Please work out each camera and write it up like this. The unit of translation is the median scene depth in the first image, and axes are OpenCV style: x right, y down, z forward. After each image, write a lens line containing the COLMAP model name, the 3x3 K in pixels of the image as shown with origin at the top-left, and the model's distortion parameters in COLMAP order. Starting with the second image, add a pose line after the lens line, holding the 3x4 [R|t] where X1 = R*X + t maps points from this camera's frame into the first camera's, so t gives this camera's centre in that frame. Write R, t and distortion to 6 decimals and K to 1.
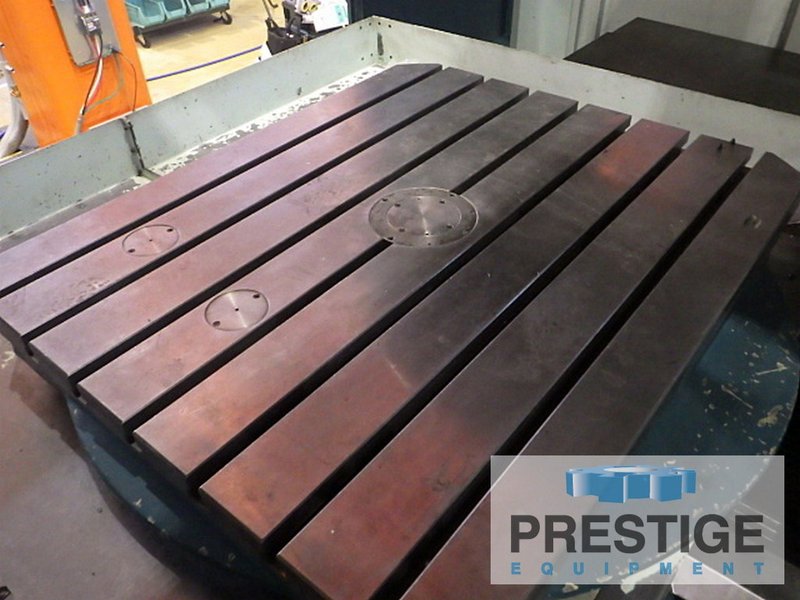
lens RADIAL K [[656.1, 0, 400.7], [0, 656.1, 301.3], [0, 0, 1]] dist [0.006895, -0.042703]
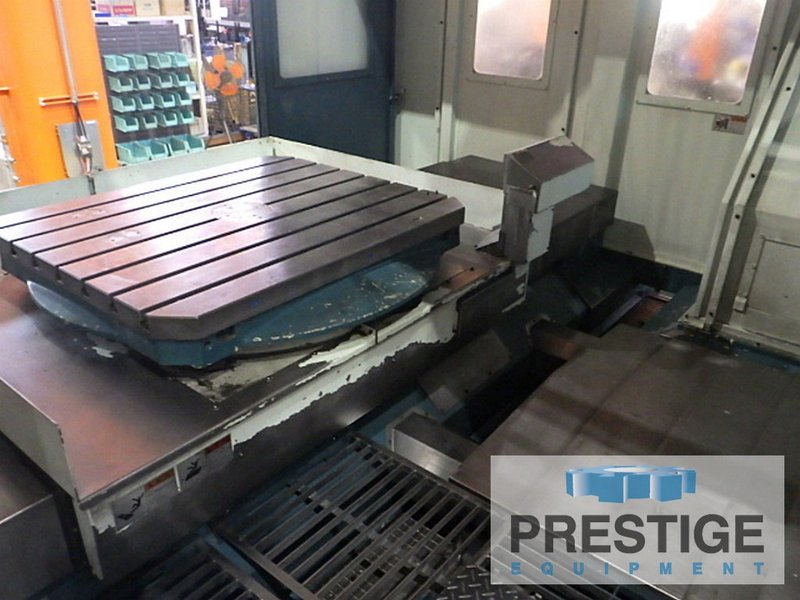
lens RADIAL K [[656.1, 0, 400.0], [0, 656.1, 299.0], [0, 0, 1]] dist [0.006895, -0.042703]
pose [[0.998619, 0.045014, 0.027091, 0.134790], [-0.036915, 0.968102, -0.247822, 0.168318], [-0.037383, 0.246480, 0.968427, -0.222138]]
